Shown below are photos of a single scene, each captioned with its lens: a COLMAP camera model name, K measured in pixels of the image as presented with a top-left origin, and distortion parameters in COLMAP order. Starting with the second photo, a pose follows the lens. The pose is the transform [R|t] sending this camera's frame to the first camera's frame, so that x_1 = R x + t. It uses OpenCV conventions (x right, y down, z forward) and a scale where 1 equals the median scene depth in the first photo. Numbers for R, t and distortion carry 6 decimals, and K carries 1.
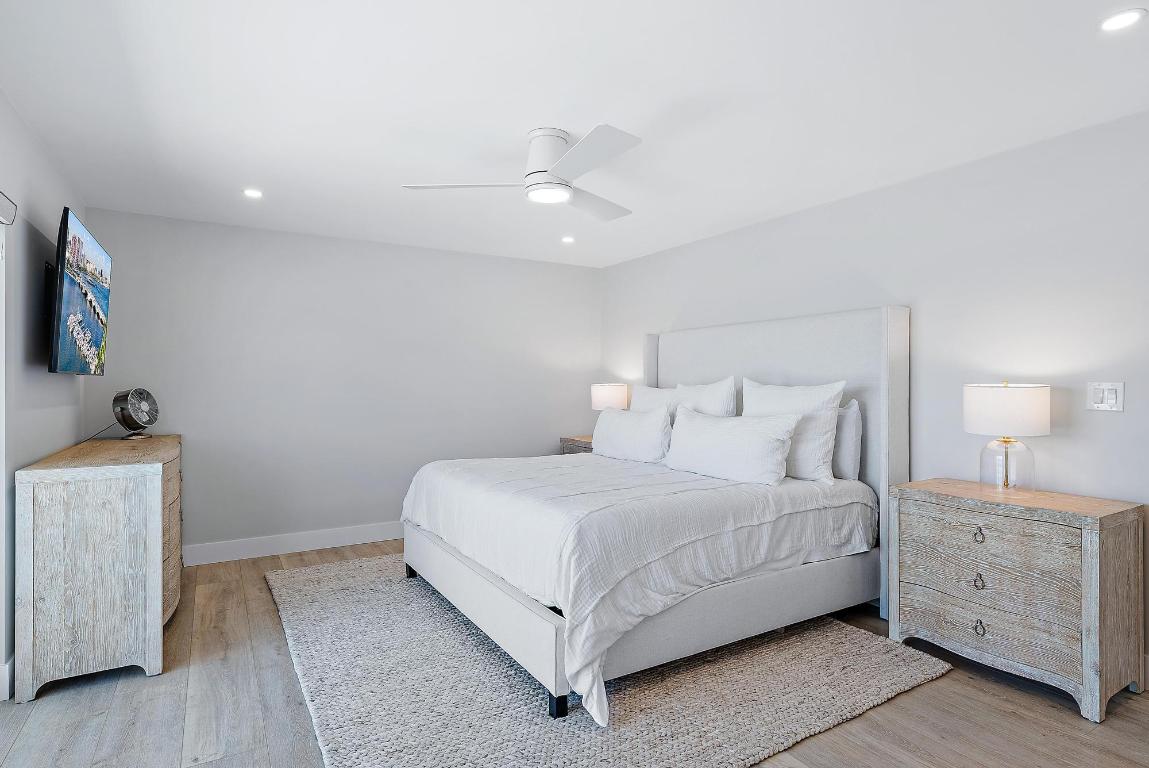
lens RADIAL K [[617.4, 0, 574.4], [0, 617.4, 383.5], [0, 0, 1]] dist [0.006964, 0.002039]
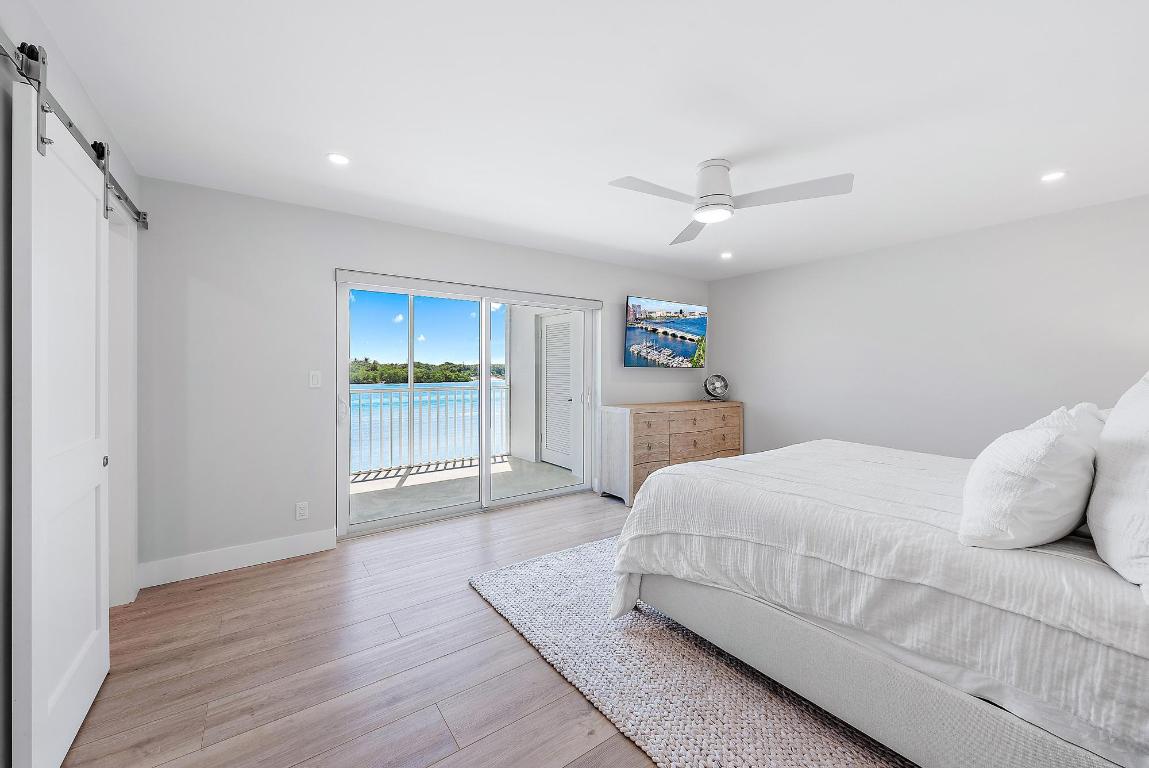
lens RADIAL K [[442.5, 0, 576.8], [0, 442.5, 372.0], [0, 0, 1]] dist [-0.000686, -0.000019]
pose [[0.068556, -0.001805, -0.997646, 0.809147], [0.002683, 0.999995, -0.001625, -0.000066], [0.997644, -0.002565, 0.068561, 0.669269]]
